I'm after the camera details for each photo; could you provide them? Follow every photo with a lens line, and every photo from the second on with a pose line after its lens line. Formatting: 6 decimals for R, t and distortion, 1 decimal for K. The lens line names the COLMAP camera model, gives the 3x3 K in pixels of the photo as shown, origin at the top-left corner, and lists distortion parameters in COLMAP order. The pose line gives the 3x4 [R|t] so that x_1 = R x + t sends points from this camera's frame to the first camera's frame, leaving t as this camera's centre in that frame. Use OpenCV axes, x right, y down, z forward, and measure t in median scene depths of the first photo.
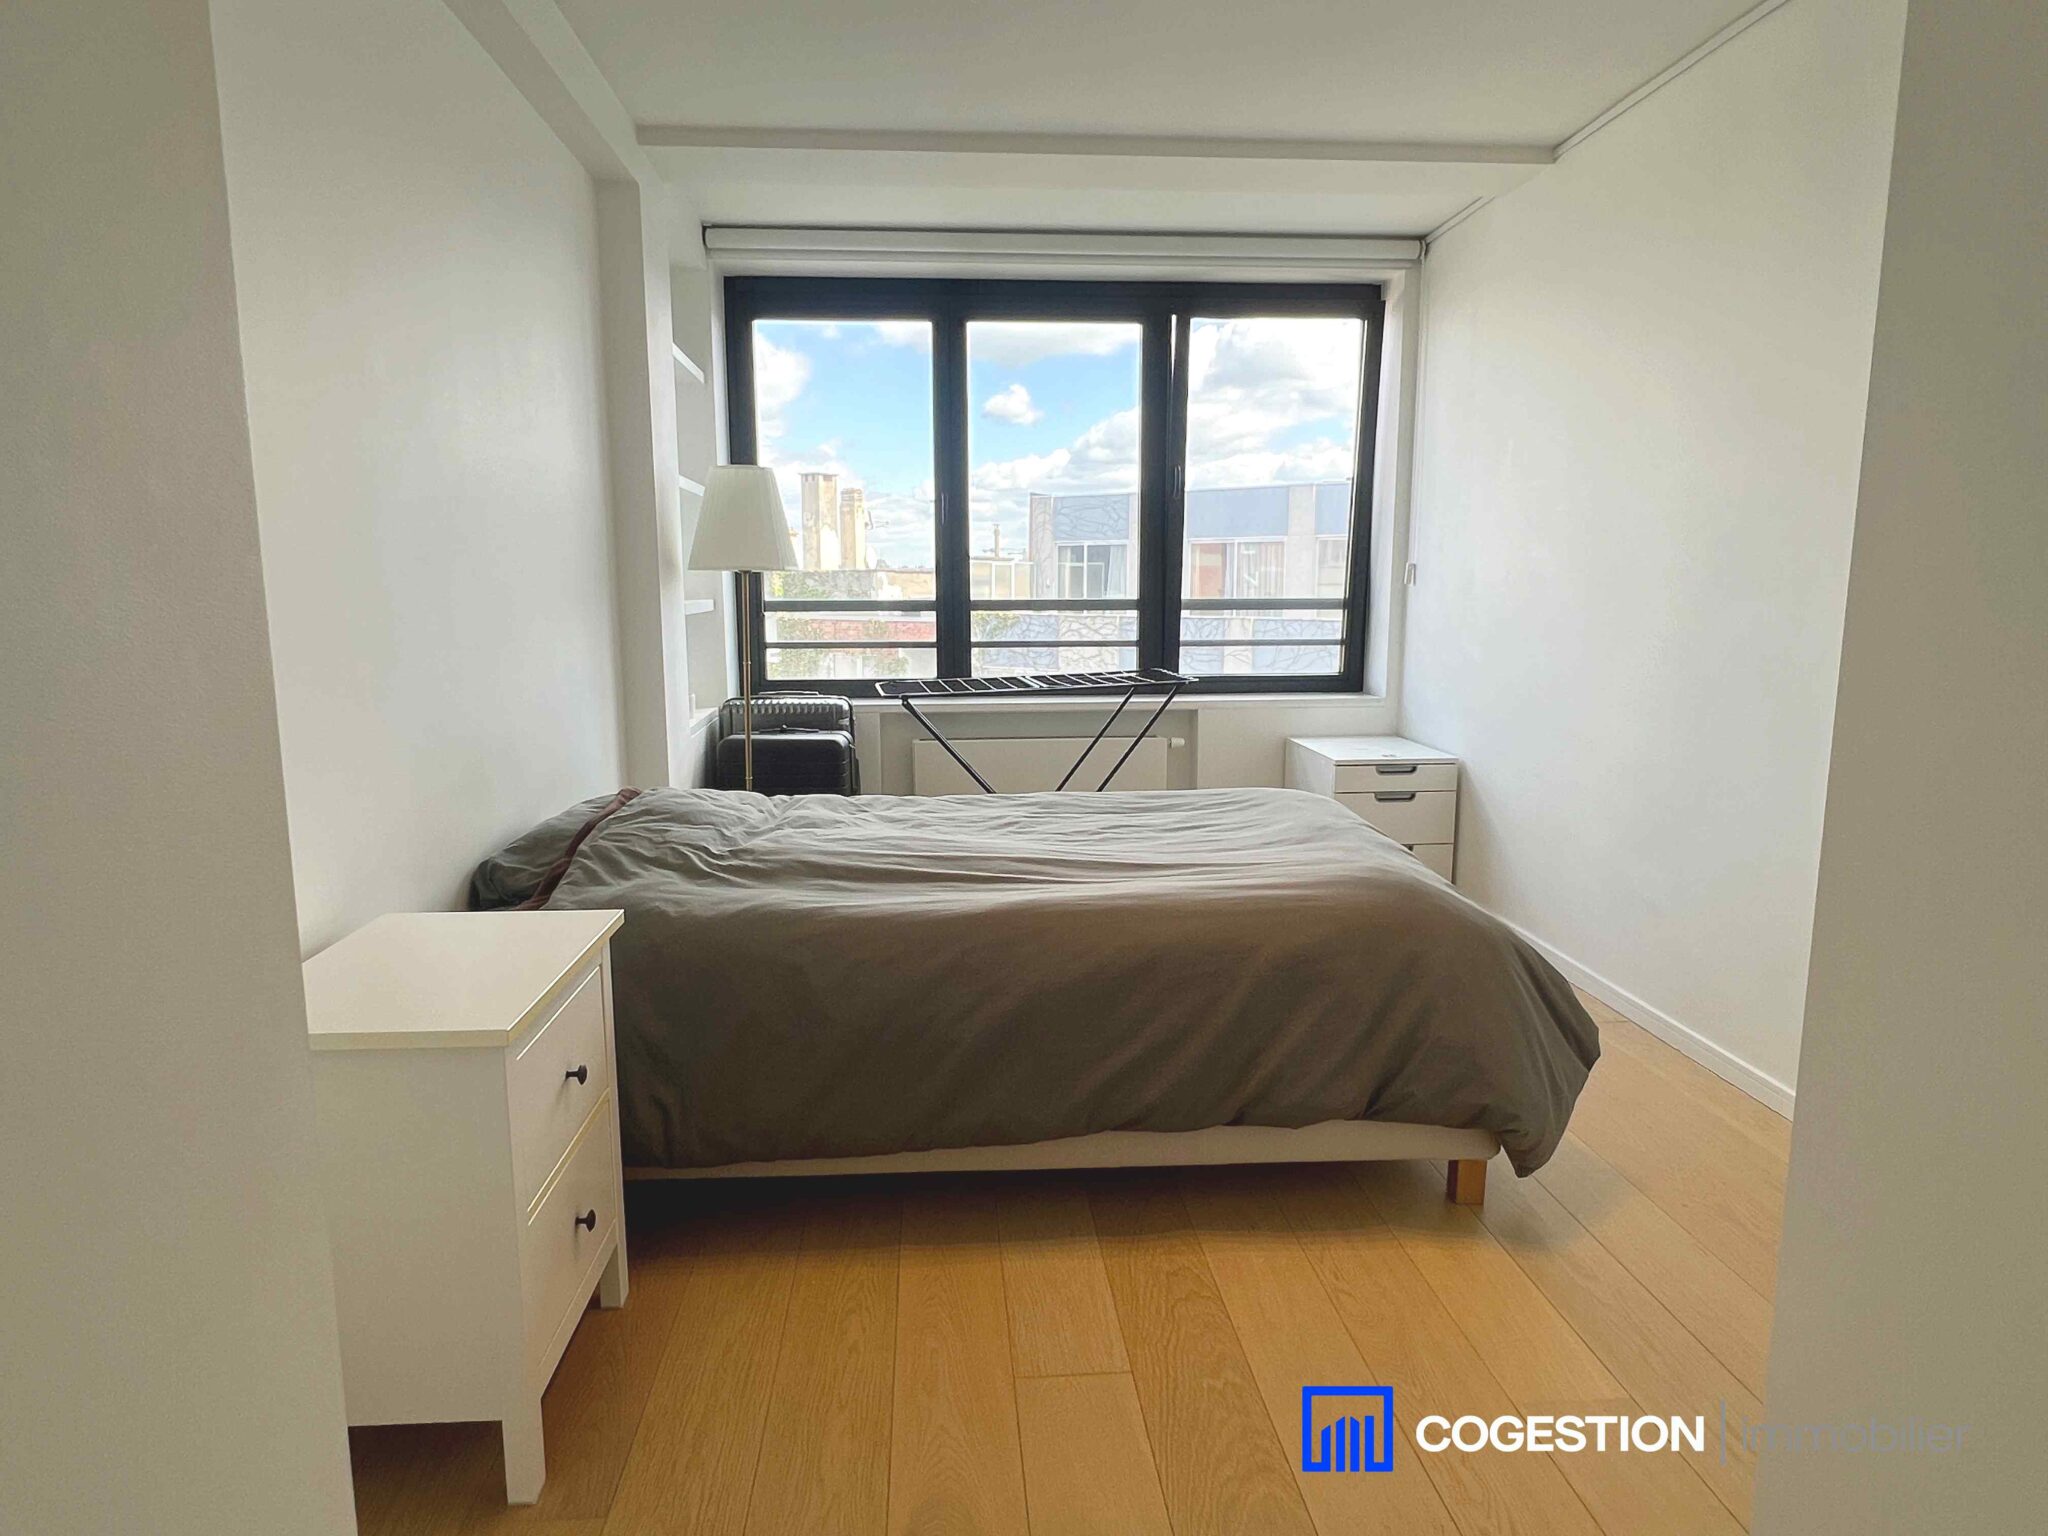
lens RADIAL K [[1192.9, 0, 1027.5], [0, 1192.9, 765.1], [0, 0, 1]] dist [0.002558, -0.001706]
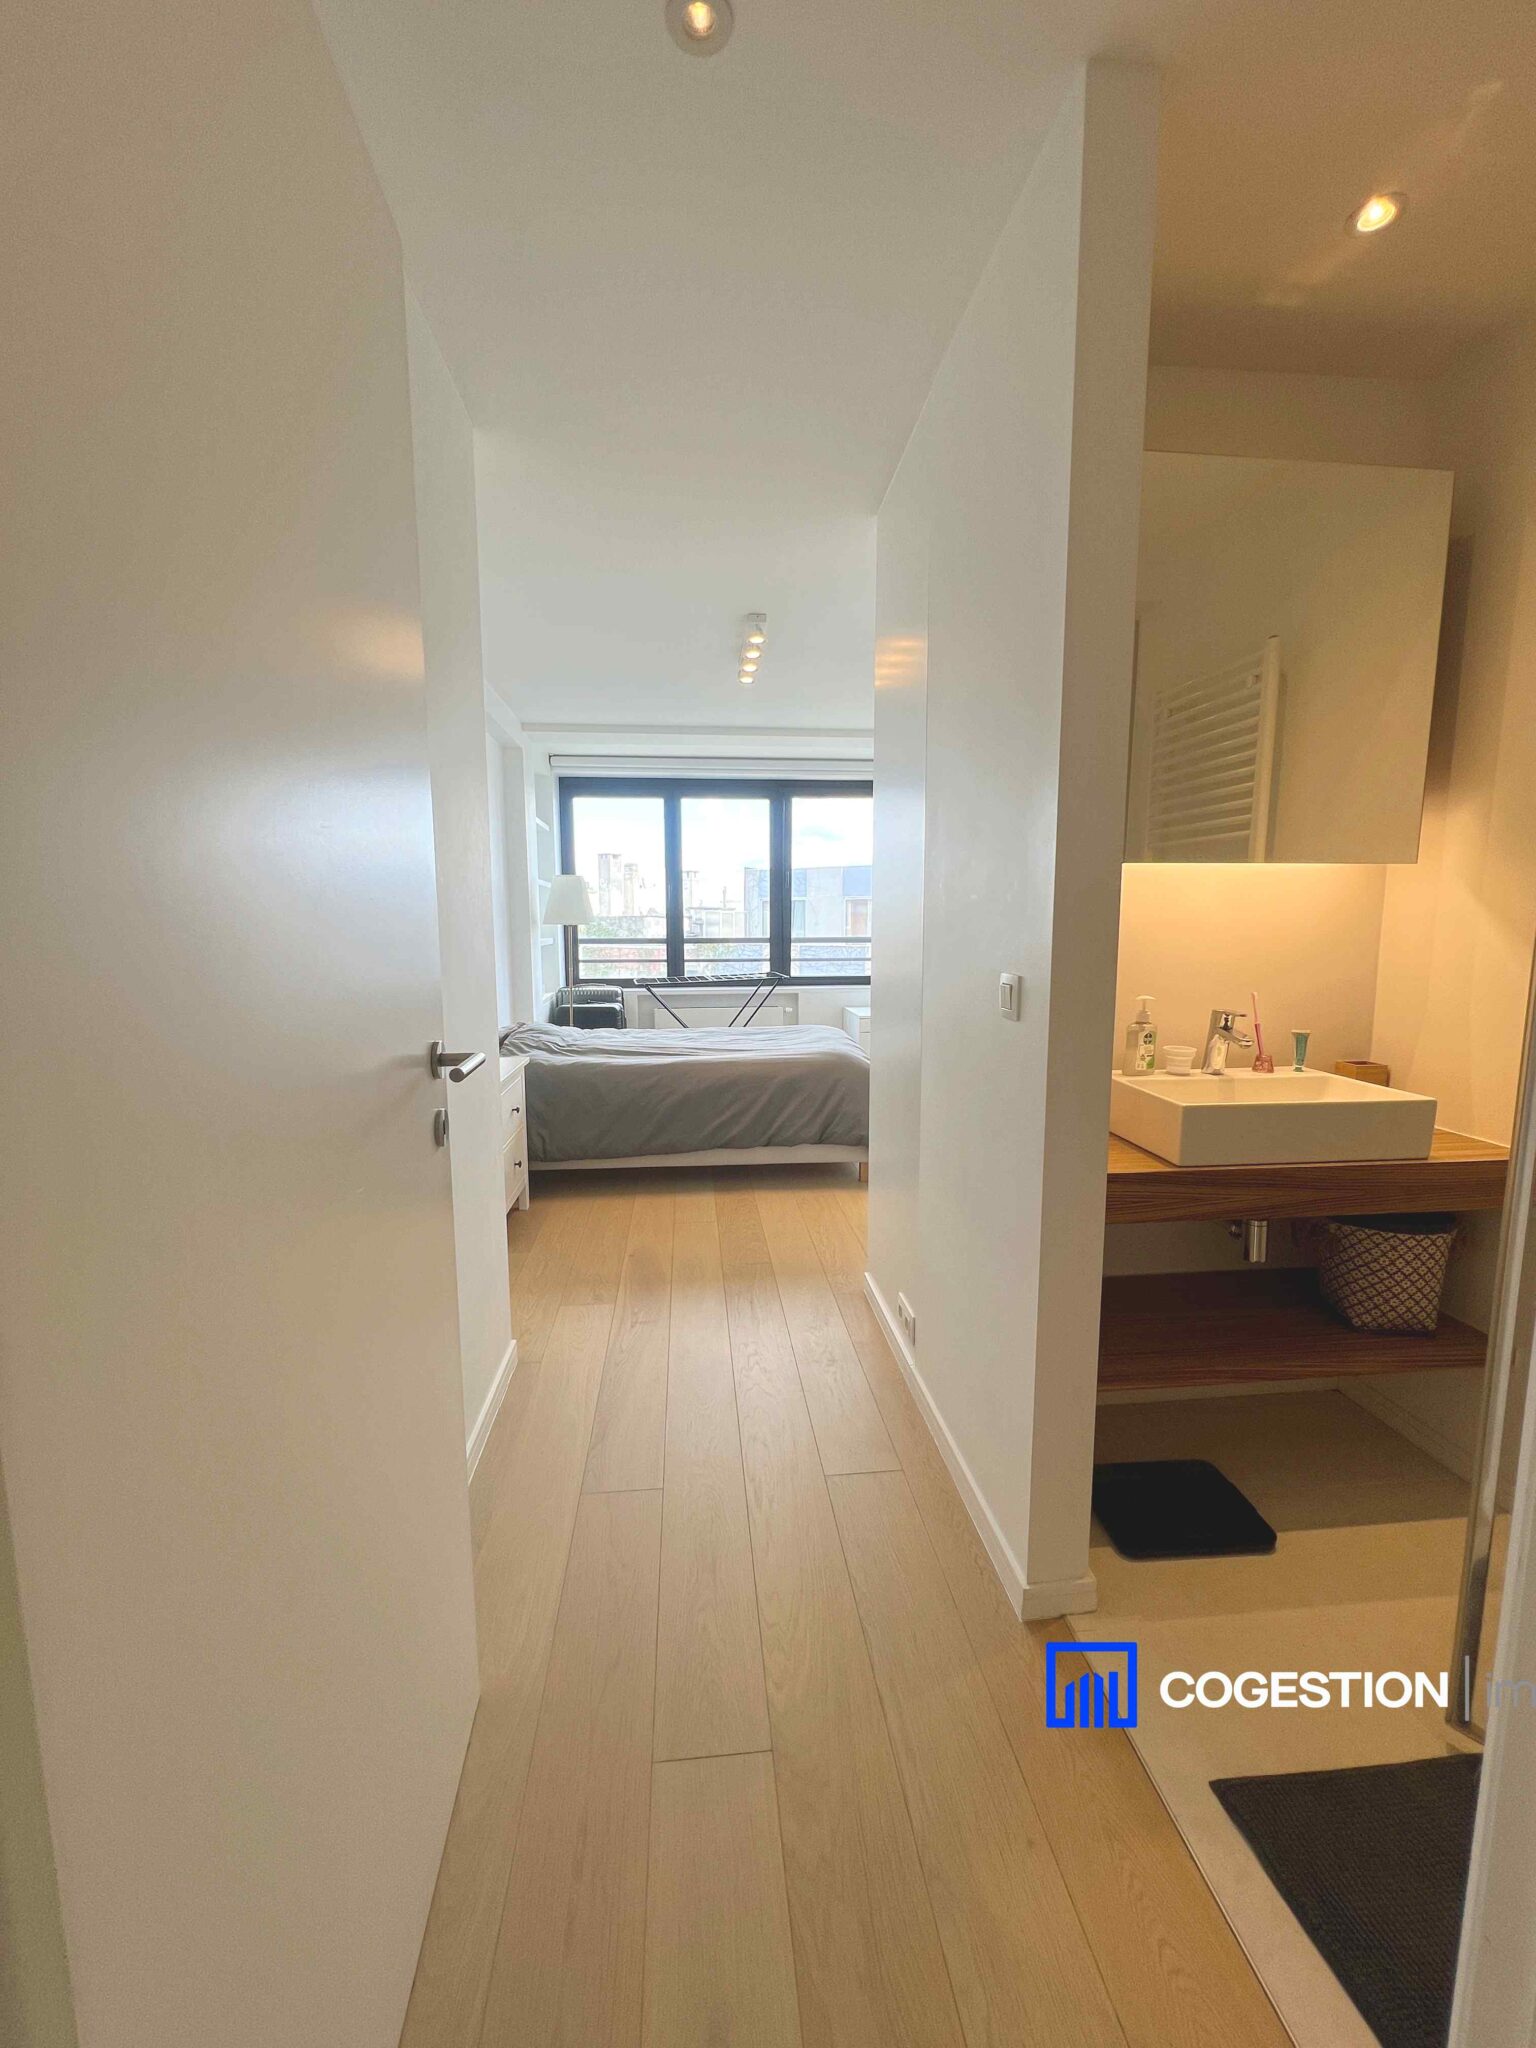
lens RADIAL K [[809.5, 0, 772.3], [0, 809.5, 1028.6], [0, 0, 1]] dist [-0.000385, 0.000673]
pose [[0.999707, -0.002741, 0.024061, 0.070824], [0.003235, 0.999784, -0.020509, 0.042169], [-0.024000, 0.020581, 0.999500, -0.361279]]
